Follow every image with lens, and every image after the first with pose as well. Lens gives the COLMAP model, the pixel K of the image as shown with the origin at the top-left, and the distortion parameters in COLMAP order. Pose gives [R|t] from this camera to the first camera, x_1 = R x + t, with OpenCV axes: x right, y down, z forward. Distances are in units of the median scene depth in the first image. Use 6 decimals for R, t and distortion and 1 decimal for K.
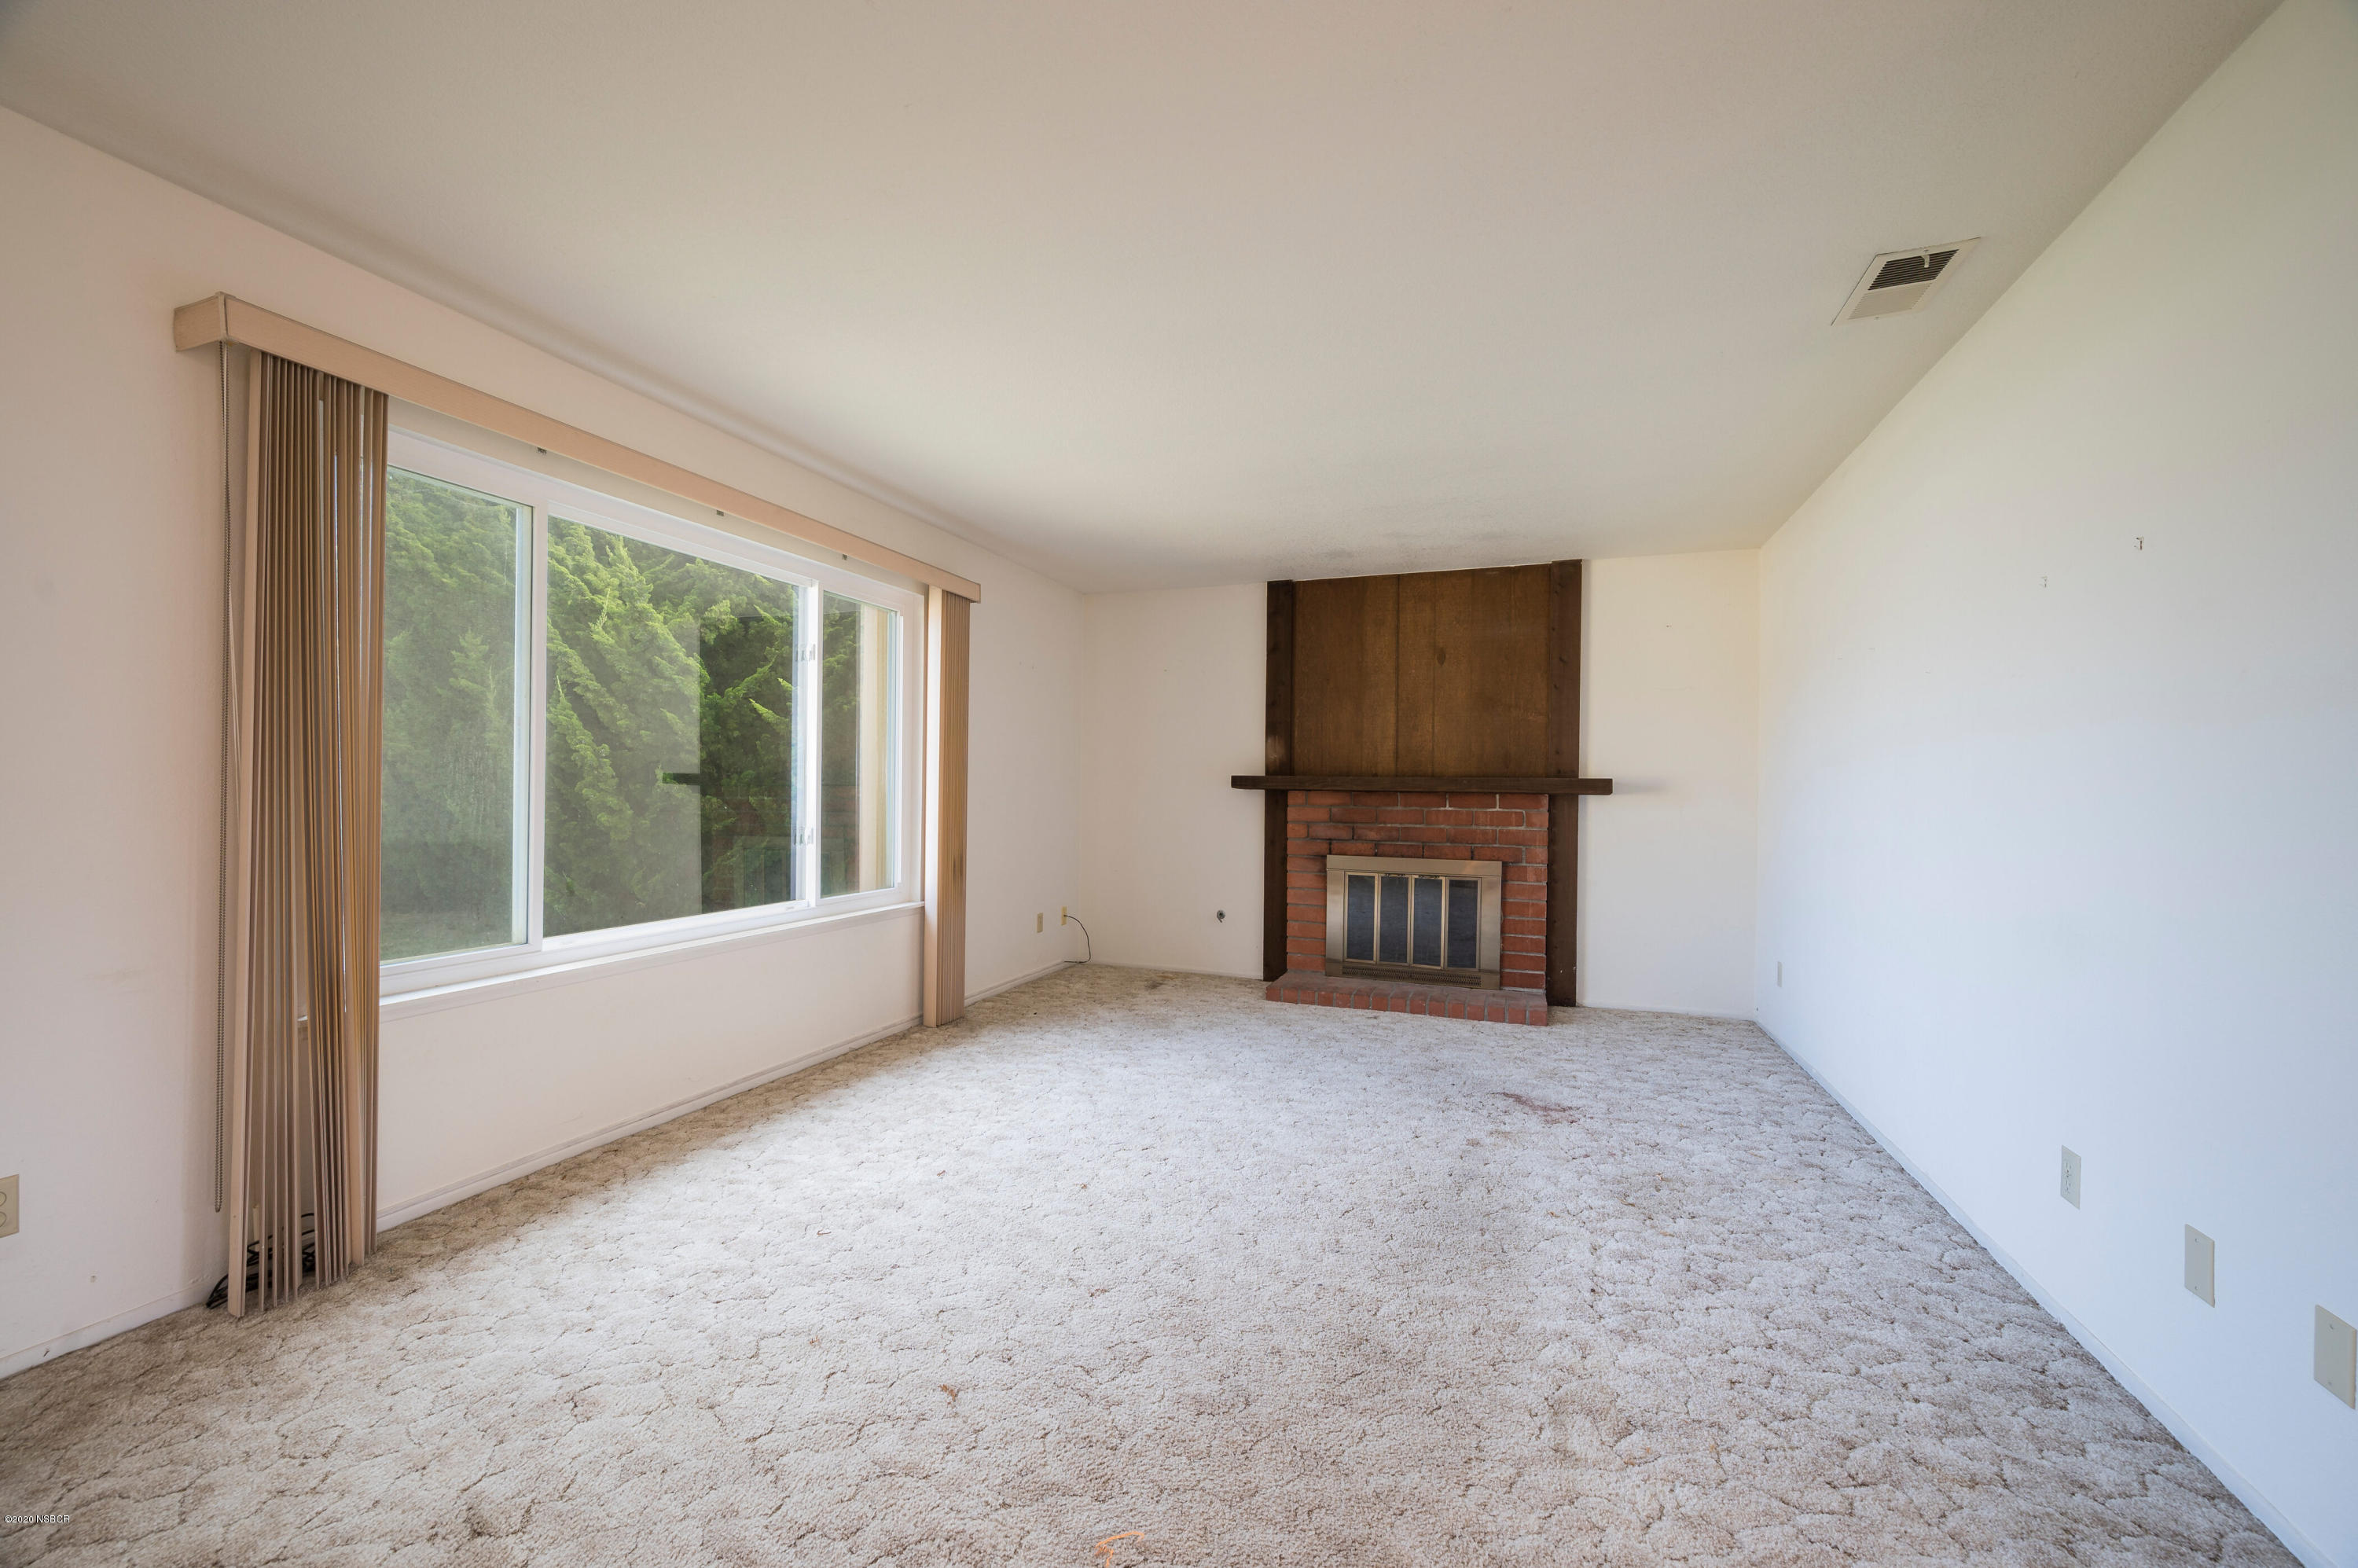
lens RADIAL K [[925.8, 0, 1181.4], [0, 925.8, 784.1], [0, 0, 1]] dist [-0.000878, 0.000153]
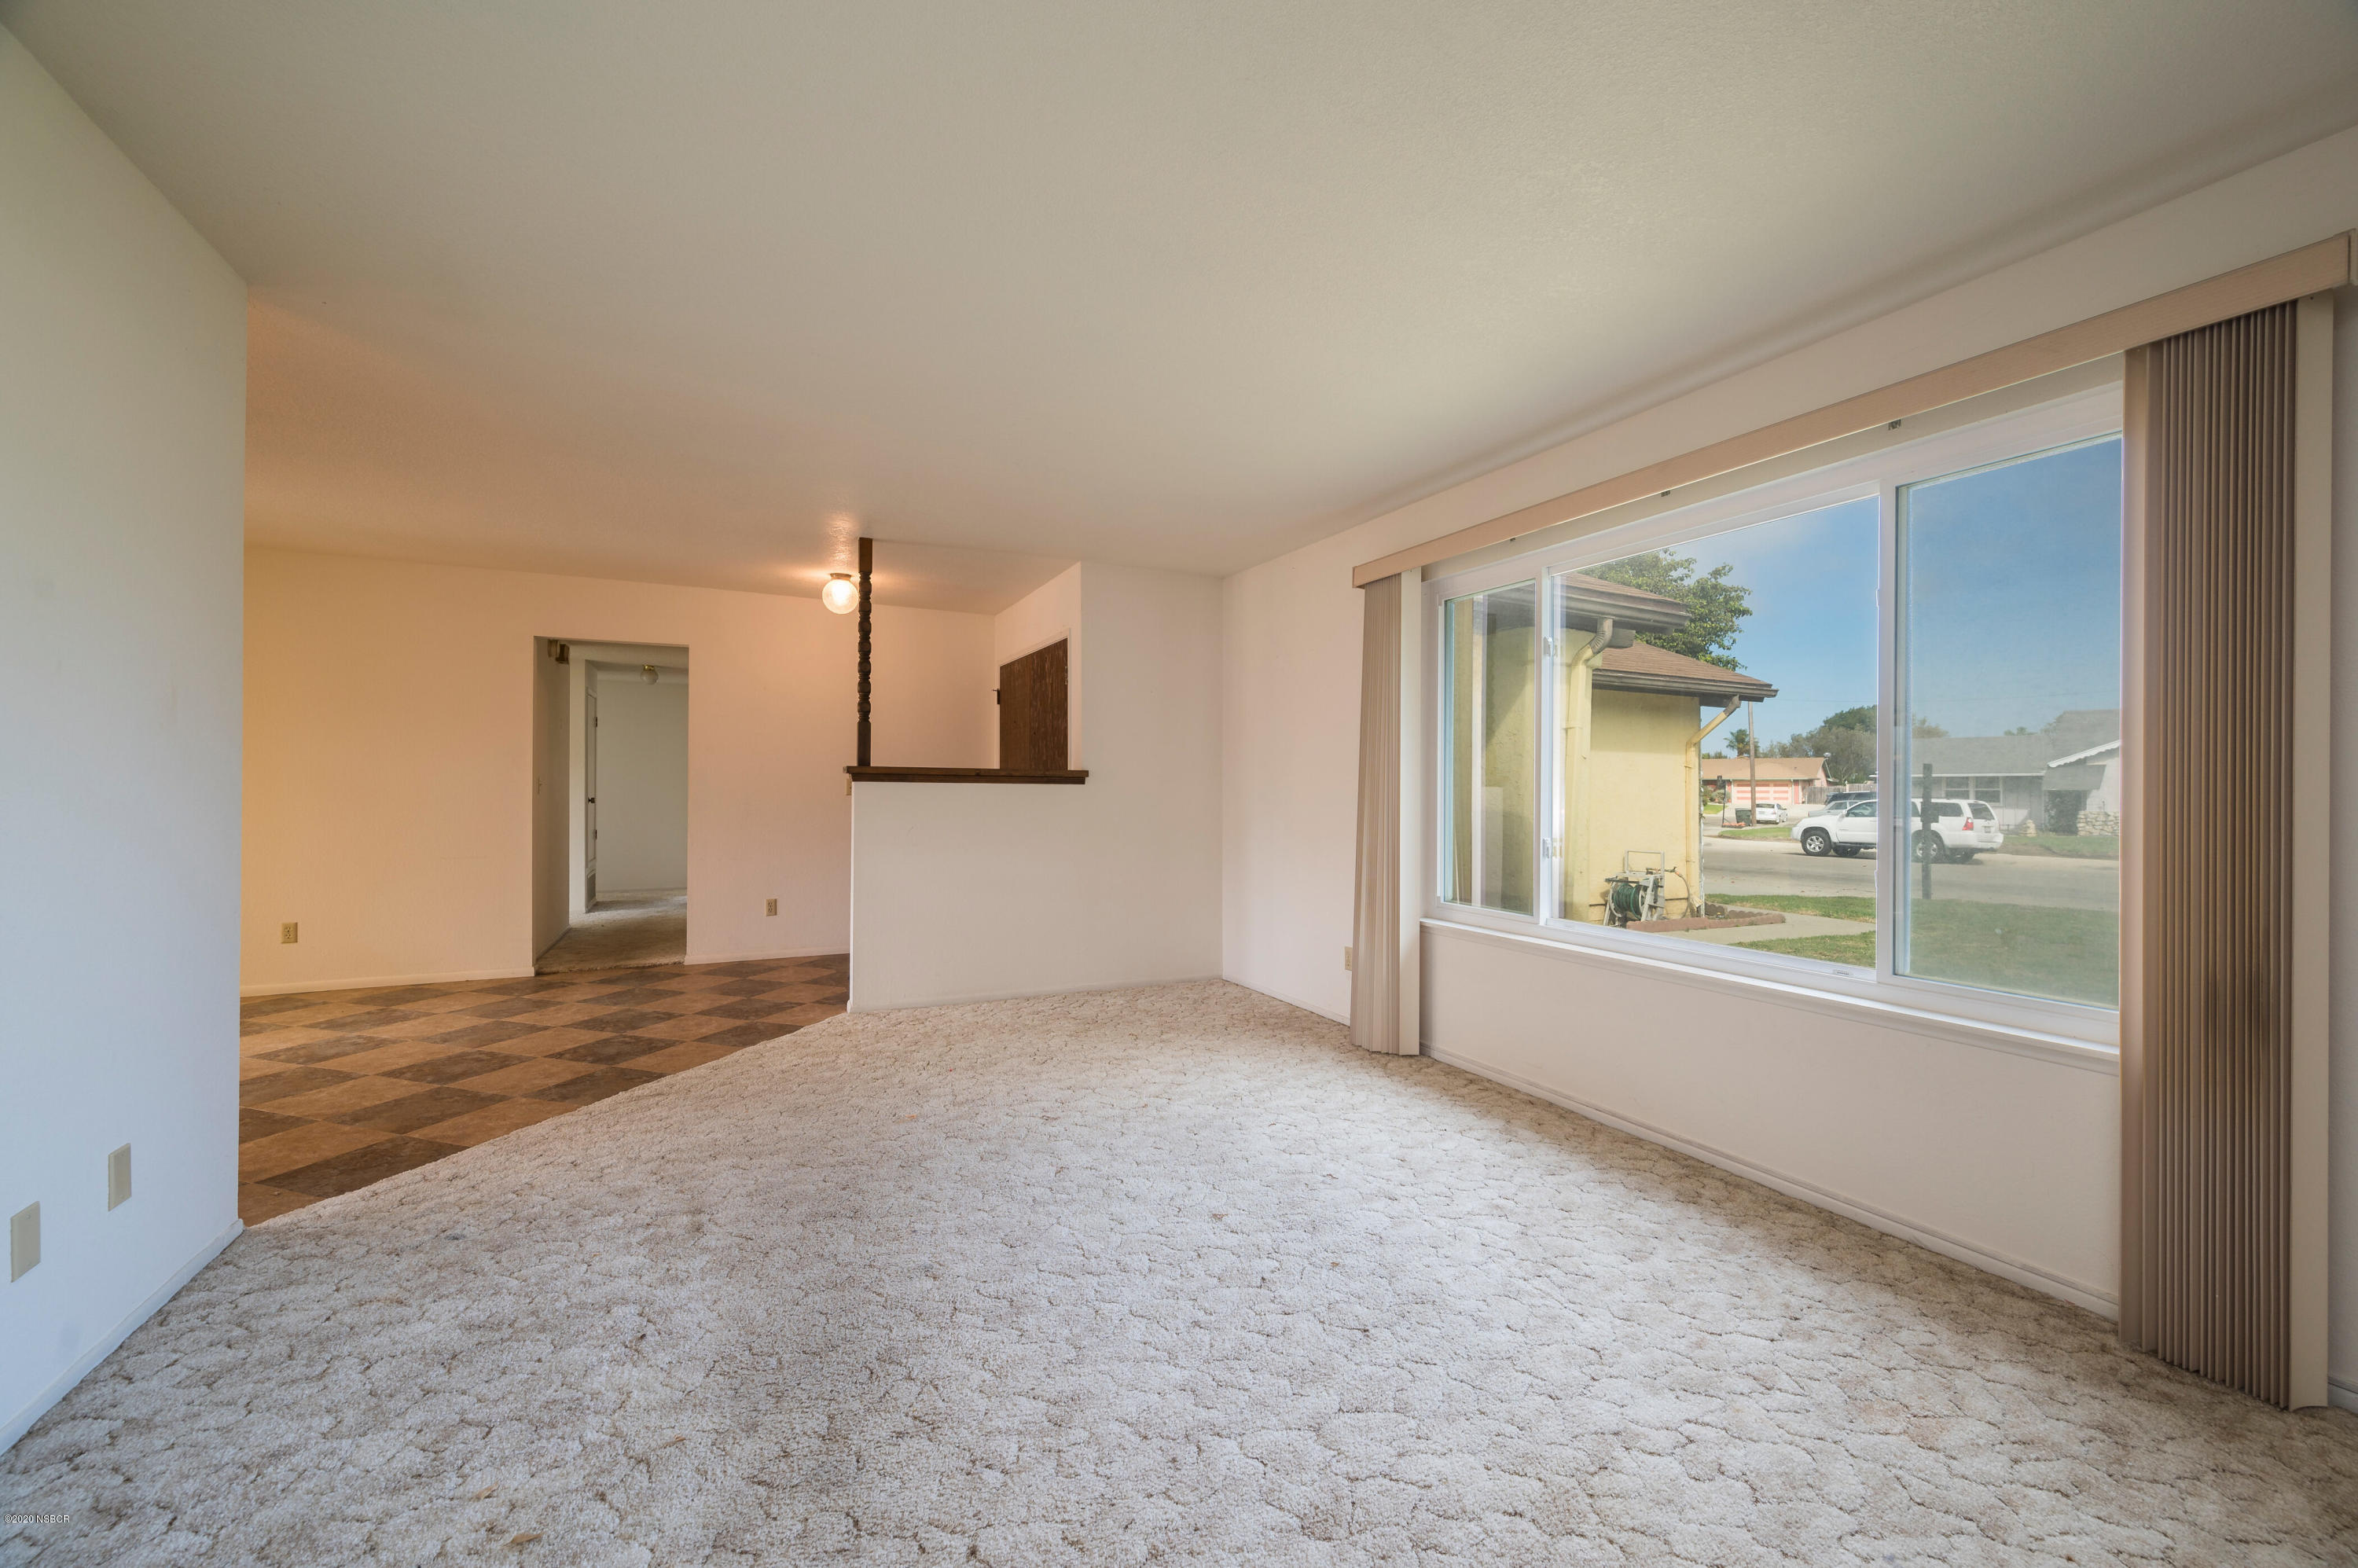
lens RADIAL K [[925.8, 0, 1181.4], [0, 925.8, 784.1], [0, 0, 1]] dist [-0.000878, 0.000153]
pose [[-0.682056, -0.019641, -0.731036, 0.605530], [-0.013867, 0.999807, -0.013924, 0.013693], [0.731168, 0.000641, -0.682197, 1.601736]]
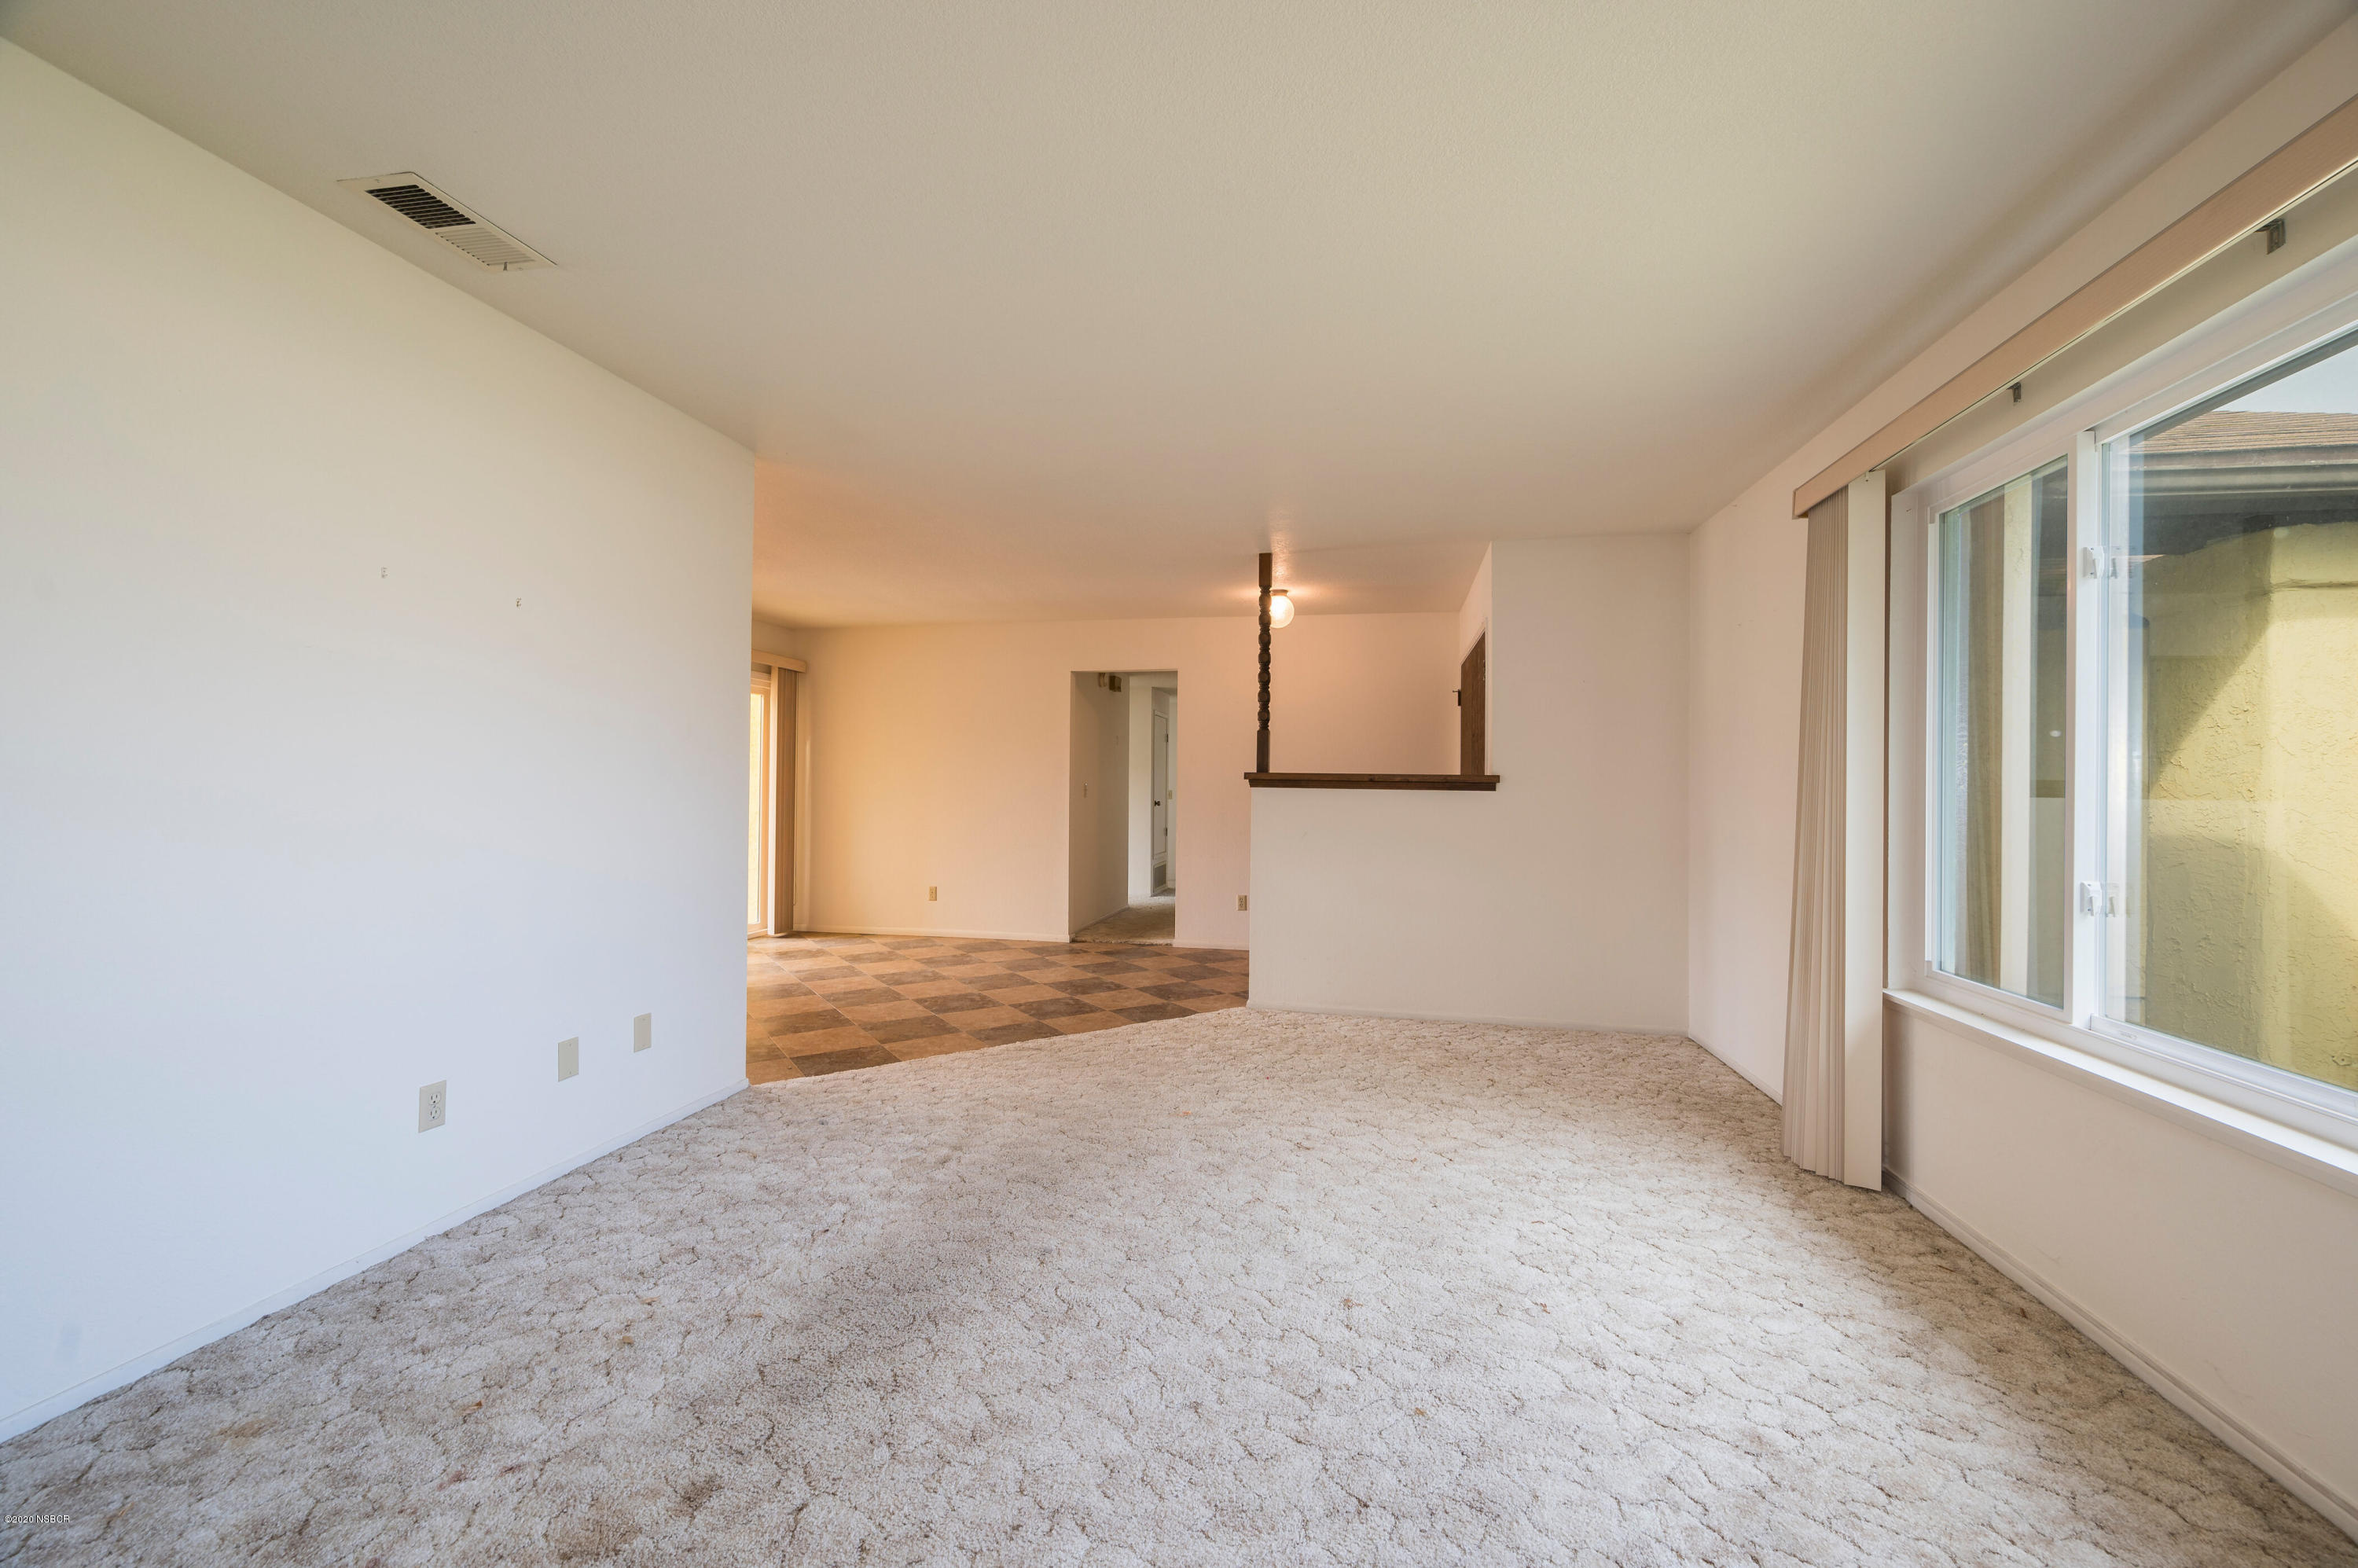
lens RADIAL K [[925.8, 0, 1181.4], [0, 925.8, 784.1], [0, 0, 1]] dist [-0.000878, 0.000153]
pose [[-0.987557, -0.024872, -0.155284, 0.166137], [-0.023741, 0.999676, -0.009133, 0.006867], [0.155461, -0.005333, -0.987828, 1.745850]]
